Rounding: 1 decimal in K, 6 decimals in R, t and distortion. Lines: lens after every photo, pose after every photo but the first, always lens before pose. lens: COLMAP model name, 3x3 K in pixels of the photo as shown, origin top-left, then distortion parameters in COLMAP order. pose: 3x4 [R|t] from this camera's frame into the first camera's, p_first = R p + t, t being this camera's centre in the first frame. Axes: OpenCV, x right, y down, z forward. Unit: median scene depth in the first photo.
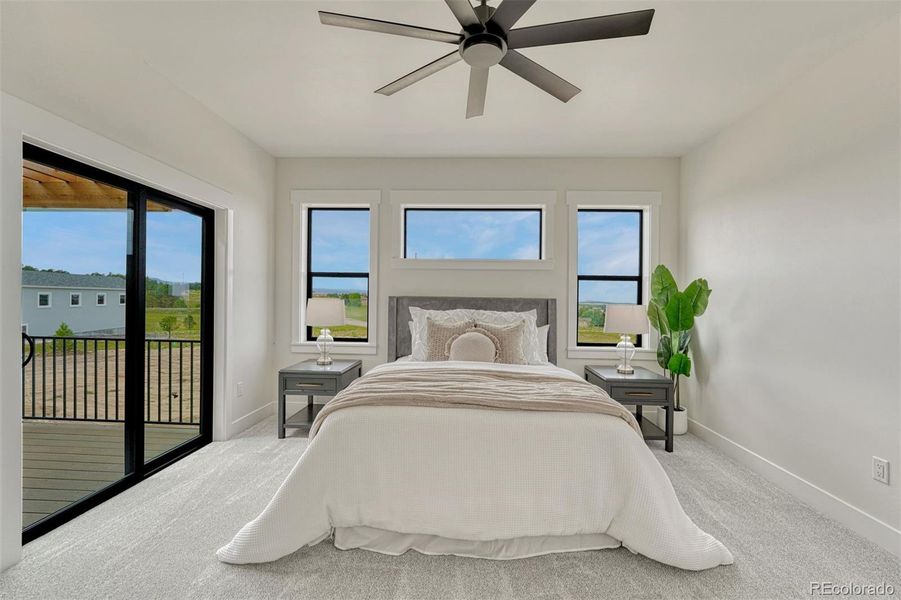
lens RADIAL K [[392.3, 0, 450.5], [0, 392.3, 300.0], [0, 0, 1]] dist [-0.000995, -0.000079]
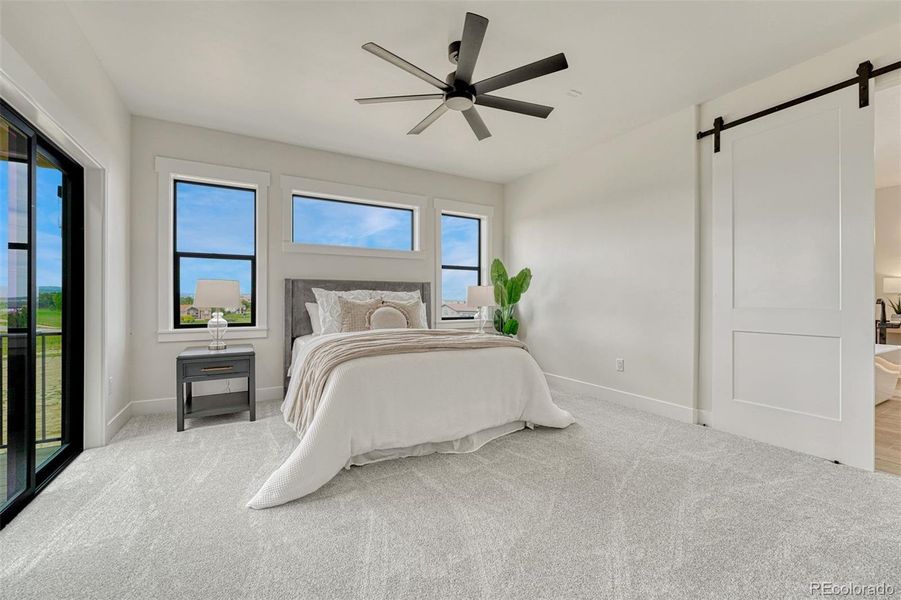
lens RADIAL K [[397.7, 0, 450.5], [0, 397.7, 300.0], [0, 0, 1]] dist [-0.002526, -0.000005]
pose [[0.834138, -0.013728, 0.551385, -0.411664], [0.013043, 0.999902, 0.005163, 0.051717], [-0.551401, 0.002885, 0.834235, -0.113869]]
